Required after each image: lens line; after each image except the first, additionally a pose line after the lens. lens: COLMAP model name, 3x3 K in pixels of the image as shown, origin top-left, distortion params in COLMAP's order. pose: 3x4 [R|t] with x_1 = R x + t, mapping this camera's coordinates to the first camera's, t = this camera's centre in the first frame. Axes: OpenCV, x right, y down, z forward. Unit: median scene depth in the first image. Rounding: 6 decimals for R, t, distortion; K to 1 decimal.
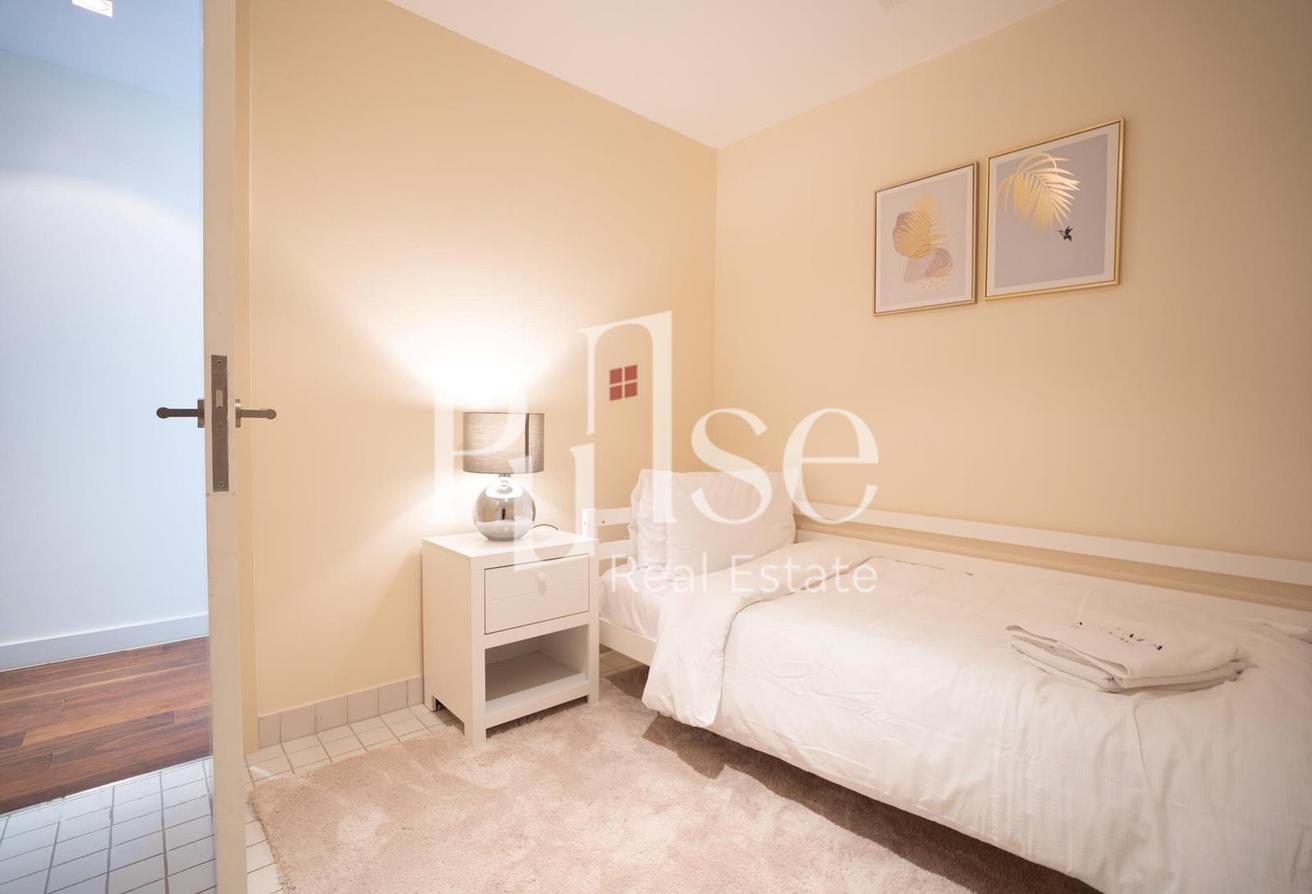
lens RADIAL K [[606.9, 0, 656.0], [0, 606.9, 447.0], [0, 0, 1]] dist [-0.031663, 0.000179]
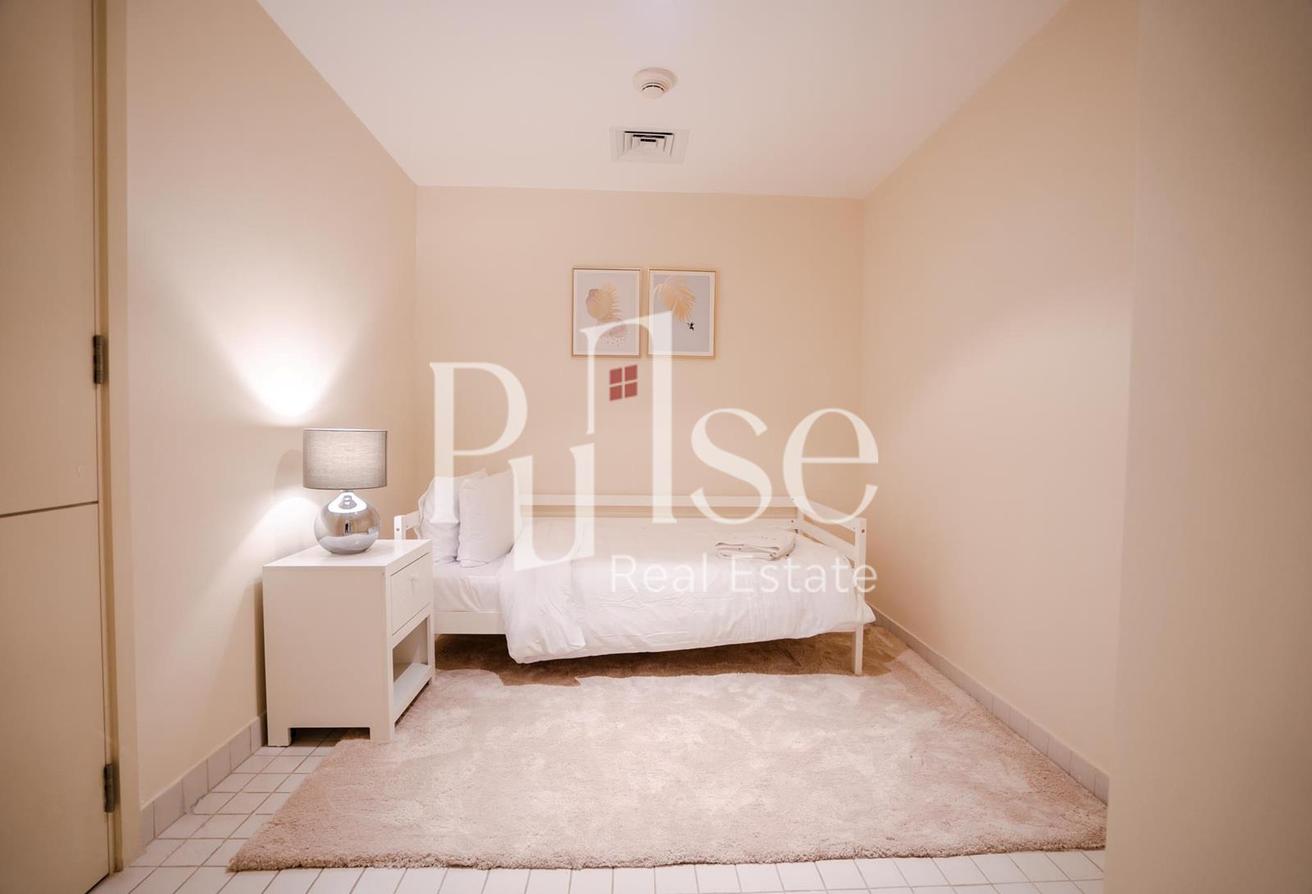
lens RADIAL K [[606.9, 0, 656.0], [0, 606.9, 447.0], [0, 0, 1]] dist [-0.031663, 0.000179]
pose [[0.632116, -0.030431, 0.774276, -0.775451], [0.025539, 0.999504, 0.018433, -0.035392], [-0.774453, 0.008122, 0.632579, -0.051147]]
